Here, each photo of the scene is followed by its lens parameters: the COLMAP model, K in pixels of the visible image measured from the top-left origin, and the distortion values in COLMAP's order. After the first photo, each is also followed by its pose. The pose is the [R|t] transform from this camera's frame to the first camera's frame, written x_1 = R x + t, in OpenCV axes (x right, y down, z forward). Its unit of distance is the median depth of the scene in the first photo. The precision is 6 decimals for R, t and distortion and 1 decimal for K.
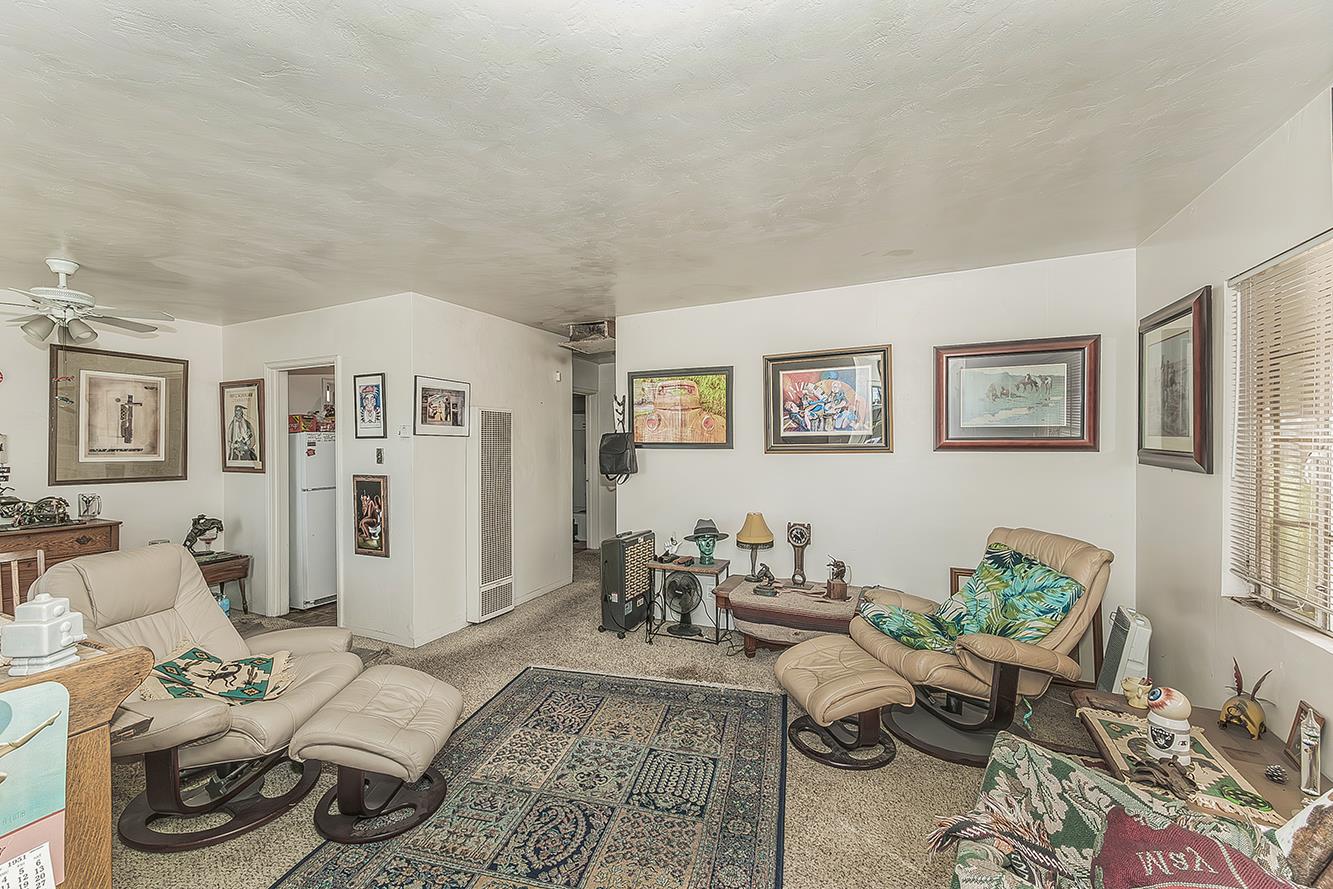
lens RADIAL K [[575.7, 0, 649.7], [0, 575.7, 439.1], [0, 0, 1]] dist [0.003888, 0.000583]
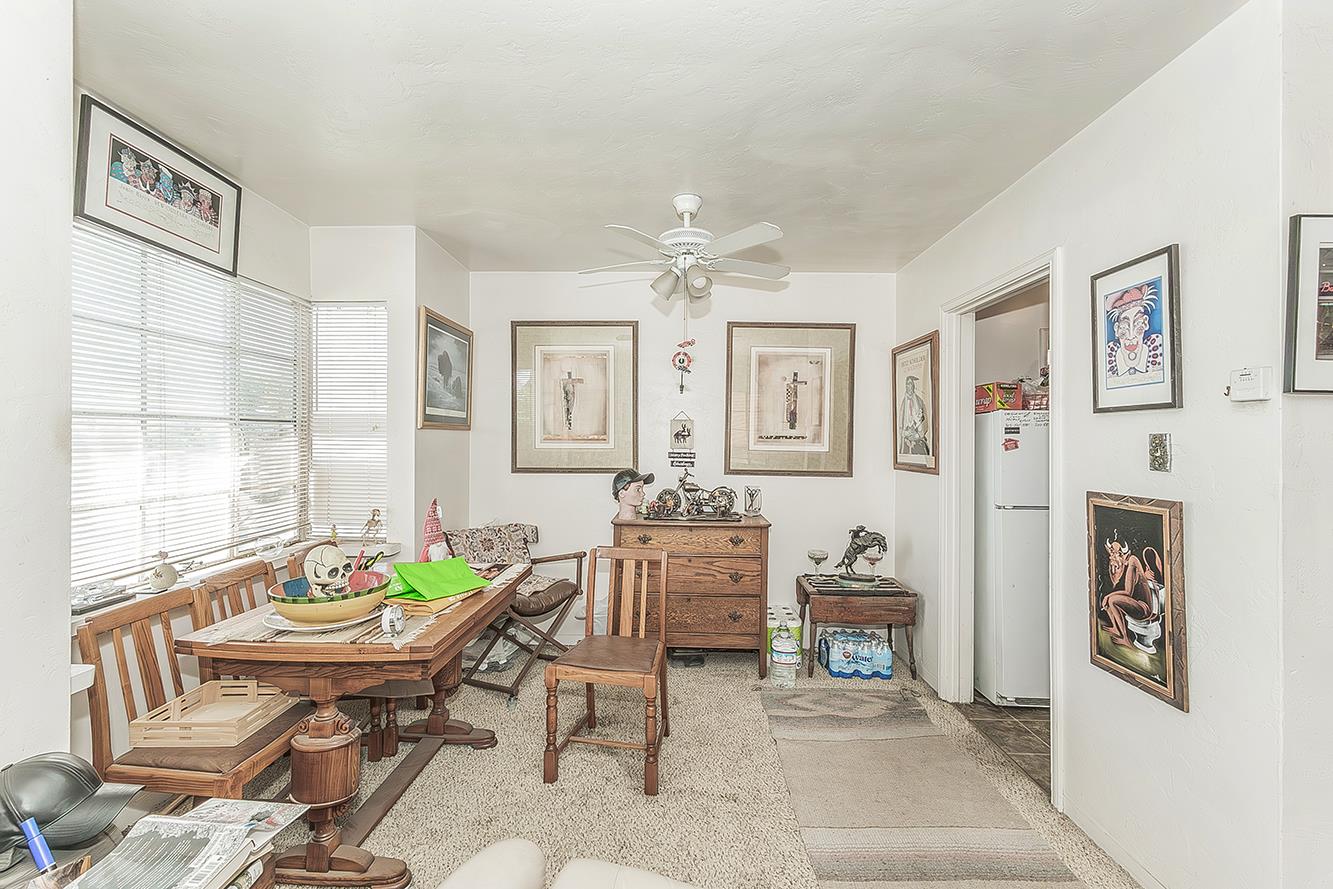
lens RADIAL K [[575.7, 0, 649.7], [0, 575.7, 439.1], [0, 0, 1]] dist [0.003888, 0.000583]
pose [[0.421255, 0.006863, -0.906916, -0.241557], [-0.005391, 0.999973, 0.005063, 0.019307], [0.906926, 0.002757, 0.421280, 0.483633]]
